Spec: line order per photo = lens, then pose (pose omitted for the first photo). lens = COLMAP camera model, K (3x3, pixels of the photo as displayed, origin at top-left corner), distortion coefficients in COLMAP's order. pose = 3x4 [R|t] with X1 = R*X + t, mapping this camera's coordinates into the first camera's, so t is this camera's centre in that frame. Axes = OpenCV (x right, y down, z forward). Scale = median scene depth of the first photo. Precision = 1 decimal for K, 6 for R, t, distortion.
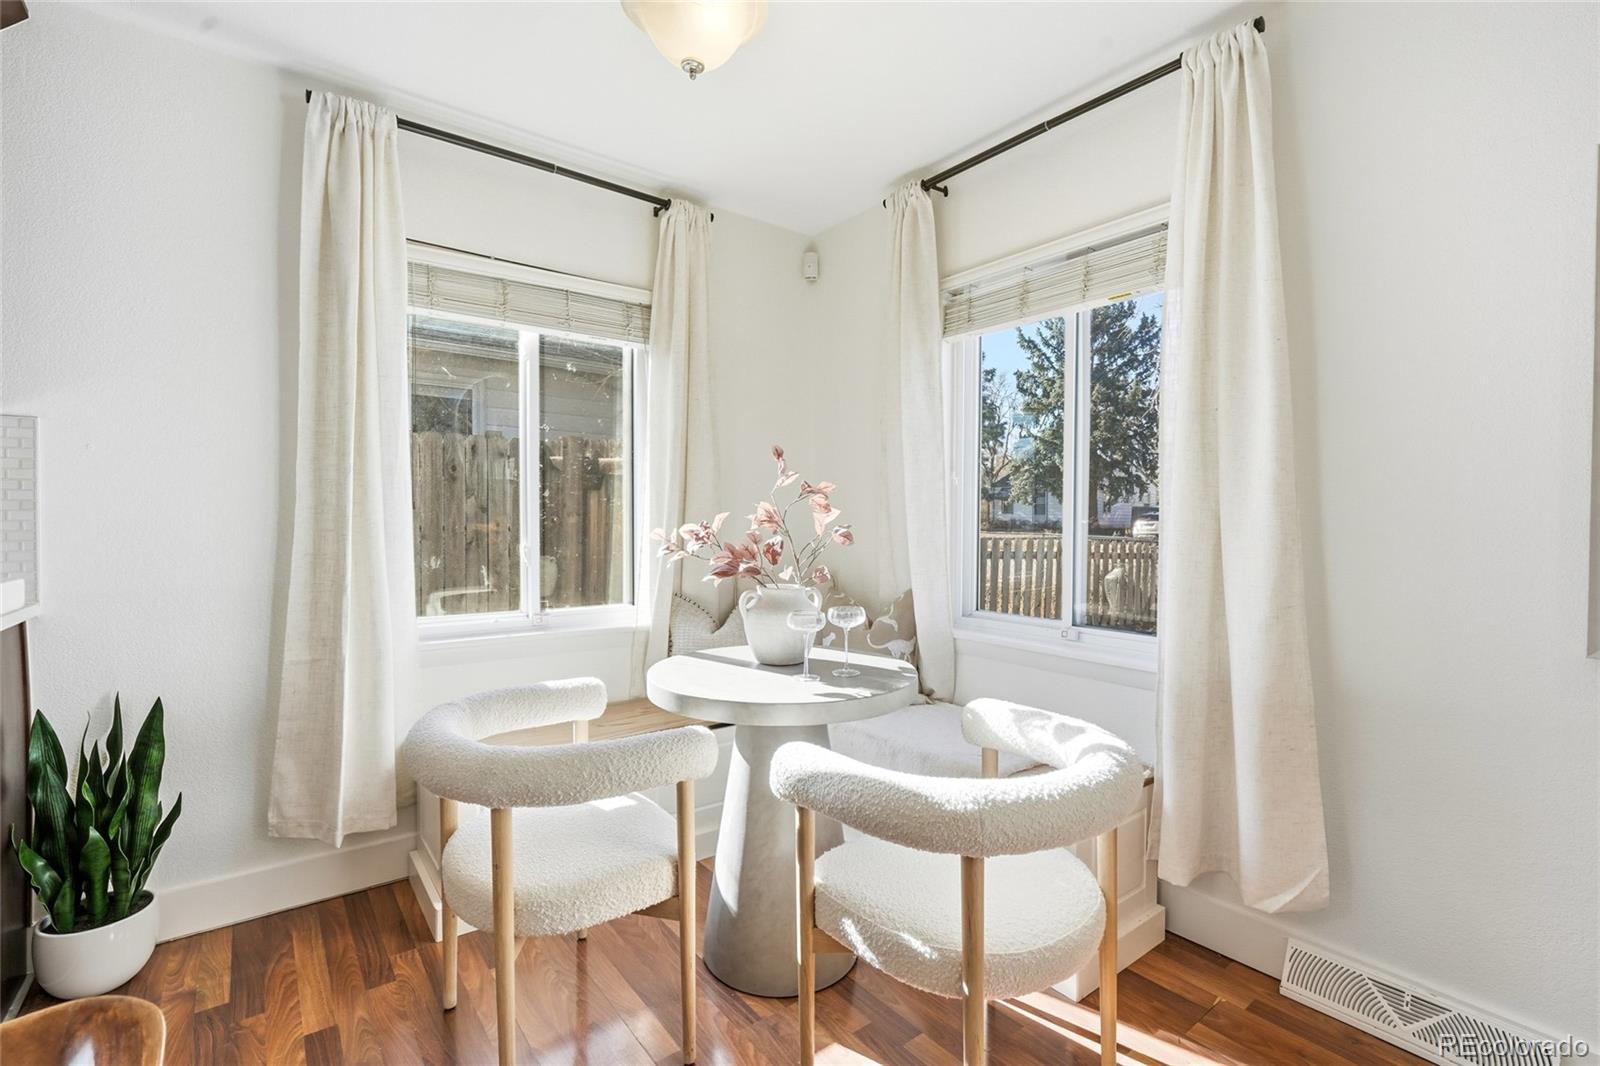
lens RADIAL K [[735.6, 0, 800.0], [0, 735.6, 533.0], [0, 0, 1]] dist [0.016062, -0.000149]
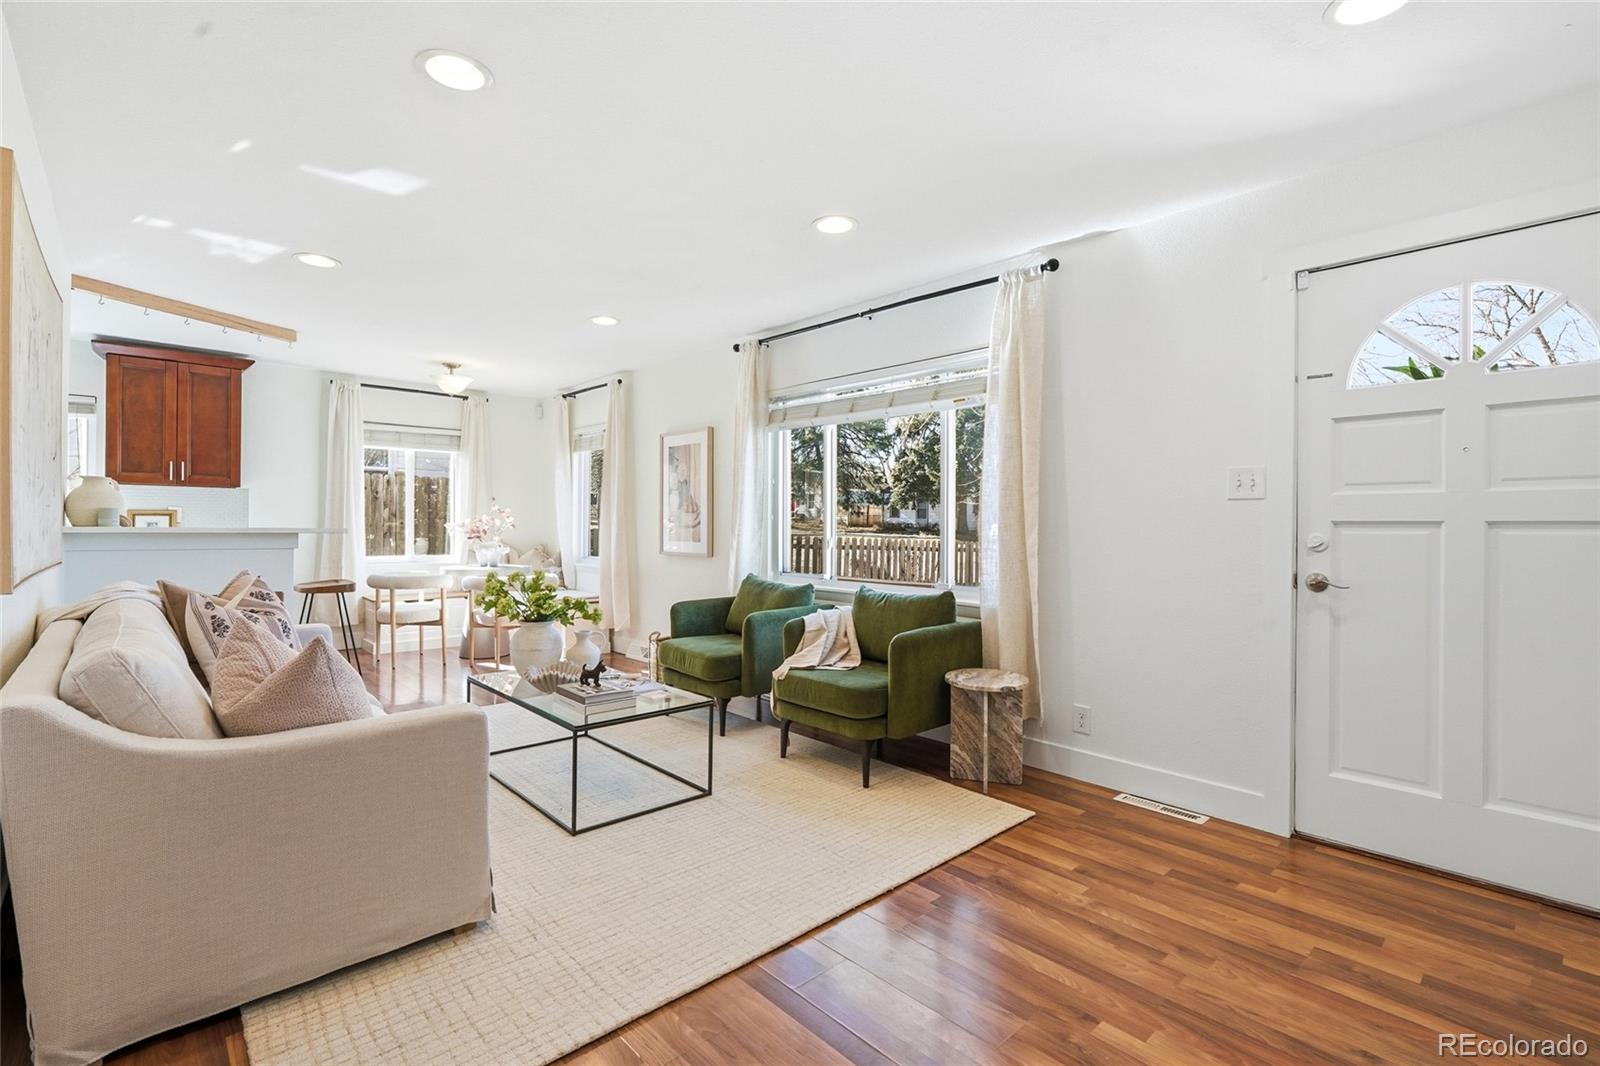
lens RADIAL K [[730.8, 0, 800.0], [0, 730.8, 533.0], [0, 0, 1]] dist [-0.004094, -0.000563]
pose [[0.995585, 0.002269, 0.093840, 0.777421], [-0.001942, 0.999992, -0.003573, 0.032199], [-0.093847, 0.003375, 0.995581, -1.722250]]
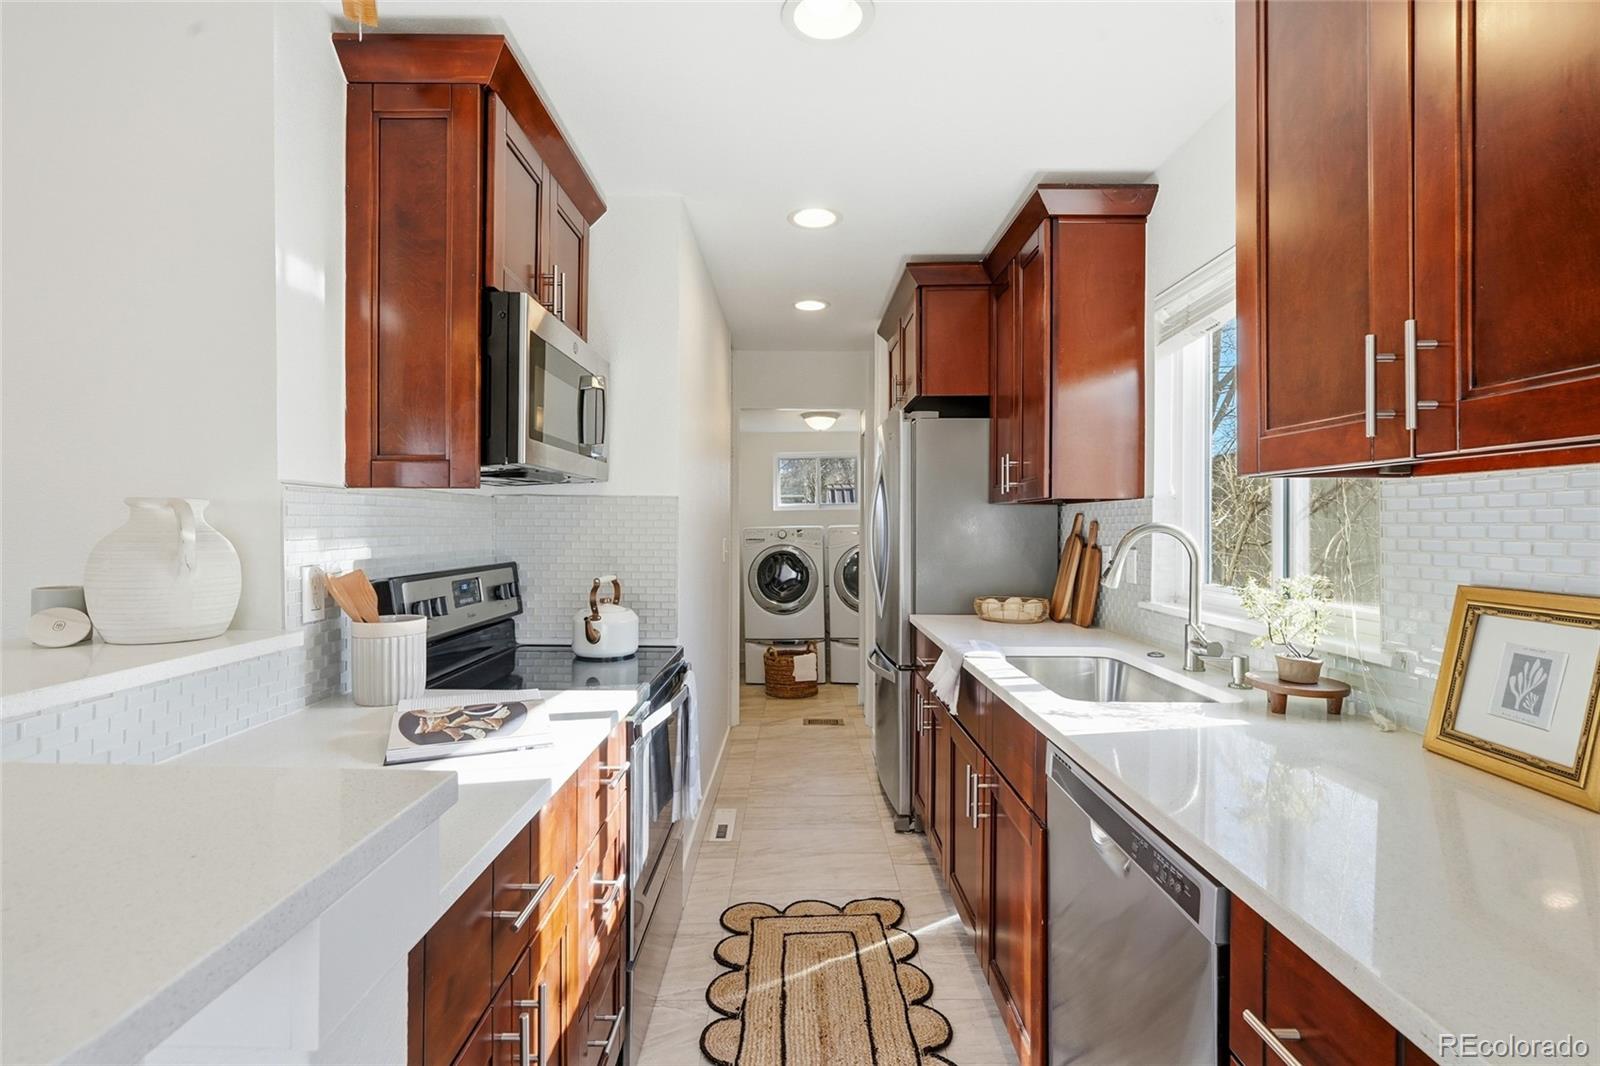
lens RADIAL K [[730.8, 0, 800.0], [0, 730.8, 533.0], [0, 0, 1]] dist [-0.004094, -0.000563]
pose [[-0.599481, 0.002825, -0.800384, -0.316637], [-0.013480, 0.999816, 0.013625, -0.072244], [0.800275, 0.018957, -0.599333, 0.473689]]
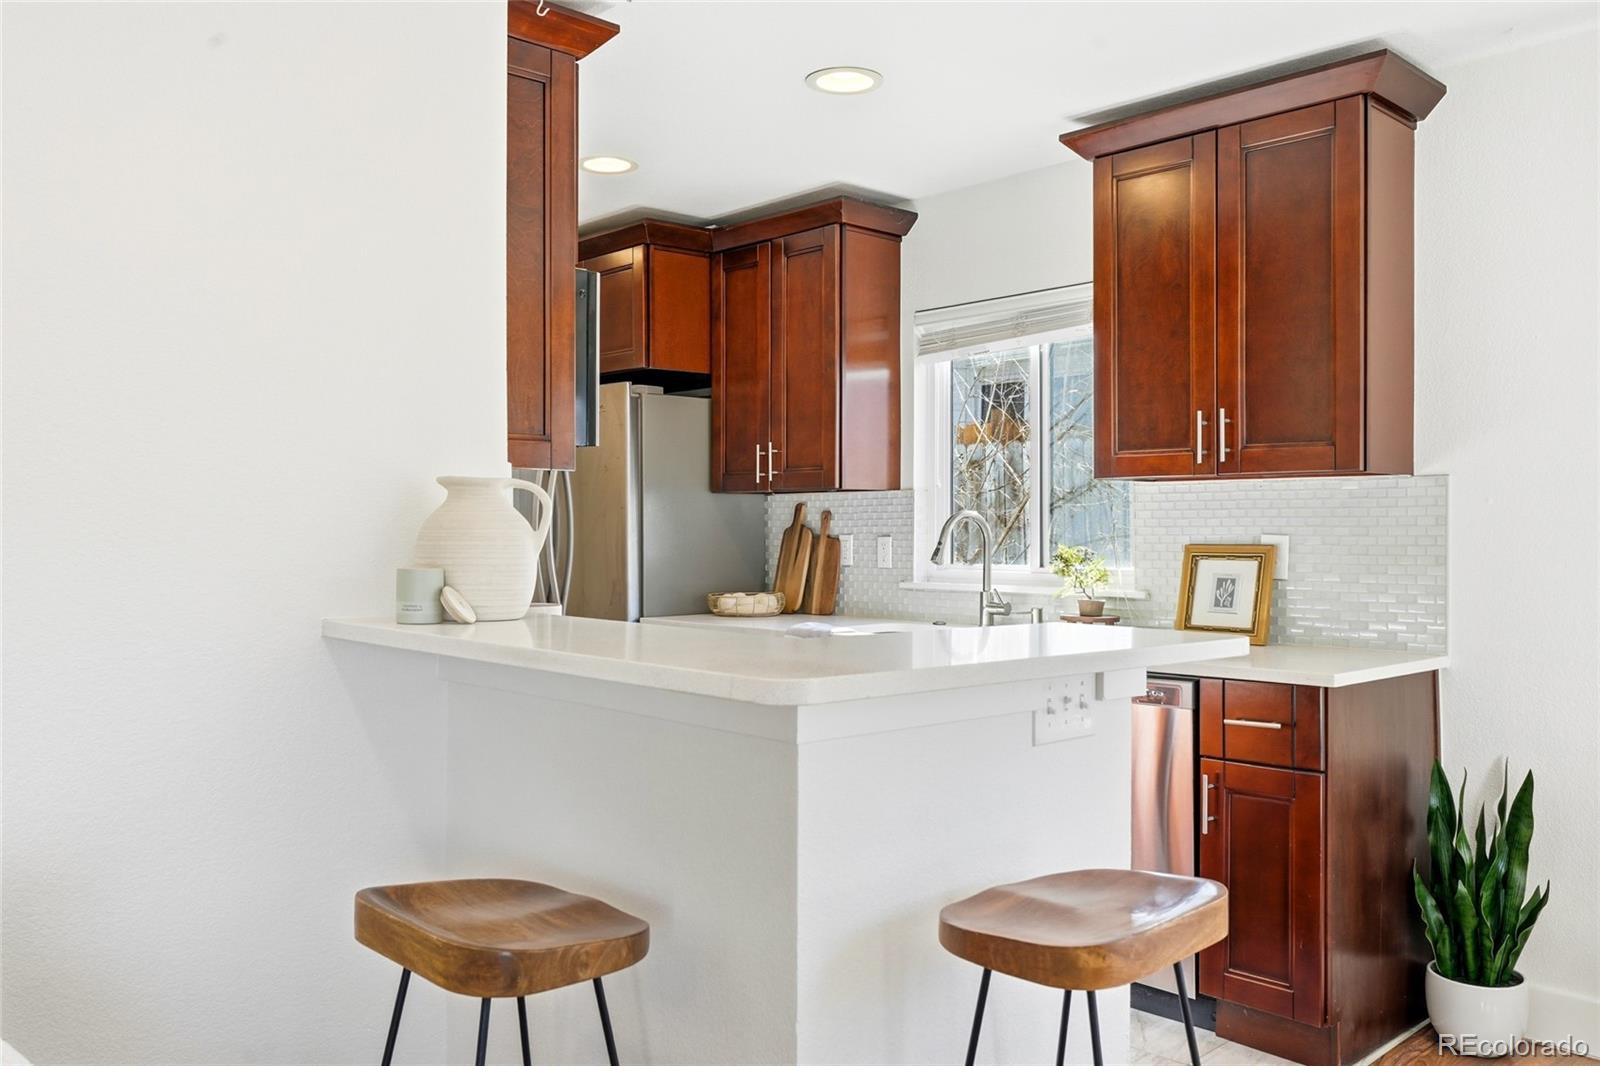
lens RADIAL K [[1296.1, 0, 800.0], [0, 1296.1, 533.0], [0, 0, 1]] dist [0.009803, -0.001097]
pose [[0.106355, -0.003125, -0.994323, 0.460860], [-0.010103, 0.999940, -0.004223, -0.040364], [0.994277, 0.010495, 0.106317, -0.053774]]
